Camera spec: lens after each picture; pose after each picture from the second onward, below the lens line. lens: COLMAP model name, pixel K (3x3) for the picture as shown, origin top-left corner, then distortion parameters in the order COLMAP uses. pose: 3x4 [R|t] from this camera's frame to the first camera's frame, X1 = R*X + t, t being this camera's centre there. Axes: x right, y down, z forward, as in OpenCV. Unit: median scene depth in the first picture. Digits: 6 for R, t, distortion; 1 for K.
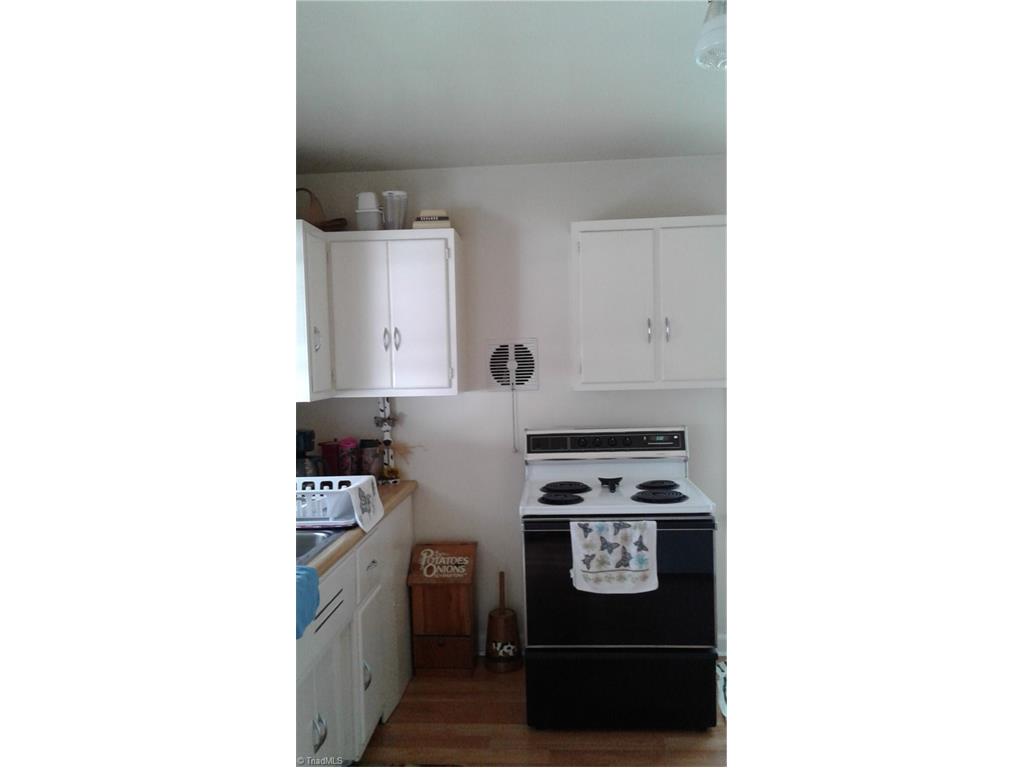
lens RADIAL K [[738.2, 0, 509.5], [0, 738.2, 383.4], [0, 0, 1]] dist [0.006299, 0.000078]
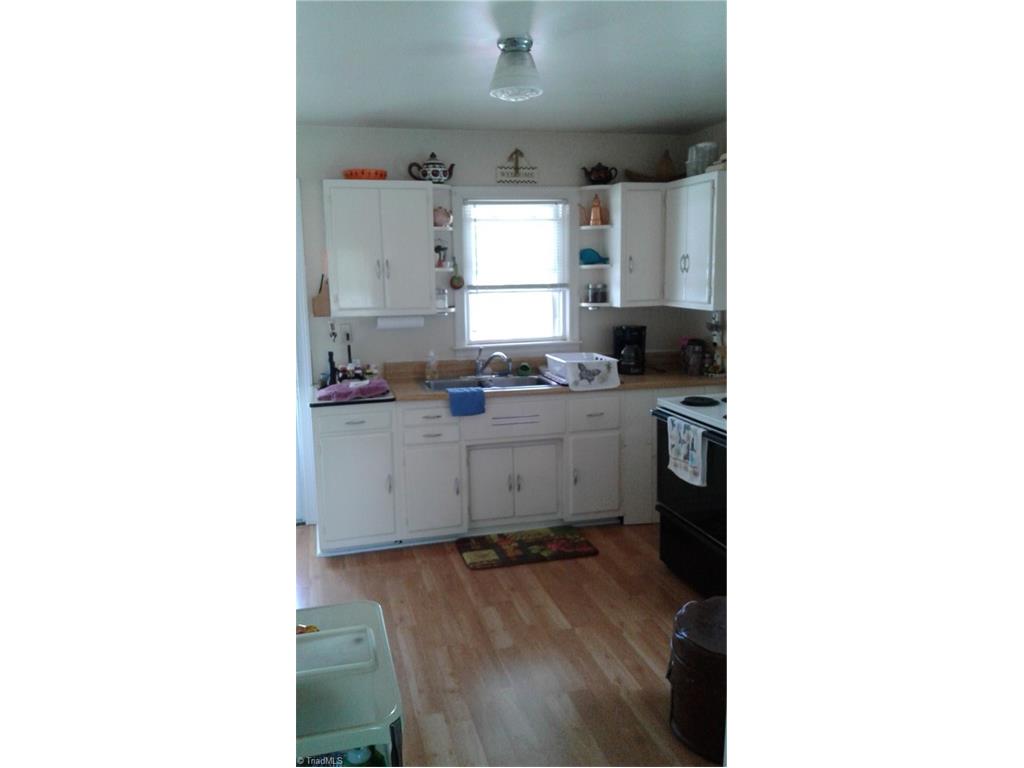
lens RADIAL K [[738.2, 0, 511.2], [0, 738.2, 384.4], [0, 0, 1]] dist [0.006299, 0.000078]
pose [[0.330664, 0.169252, -0.928448, 0.981826], [-0.024952, 0.985011, 0.170677, -0.064230], [0.943419, -0.033270, 0.329931, 0.274248]]
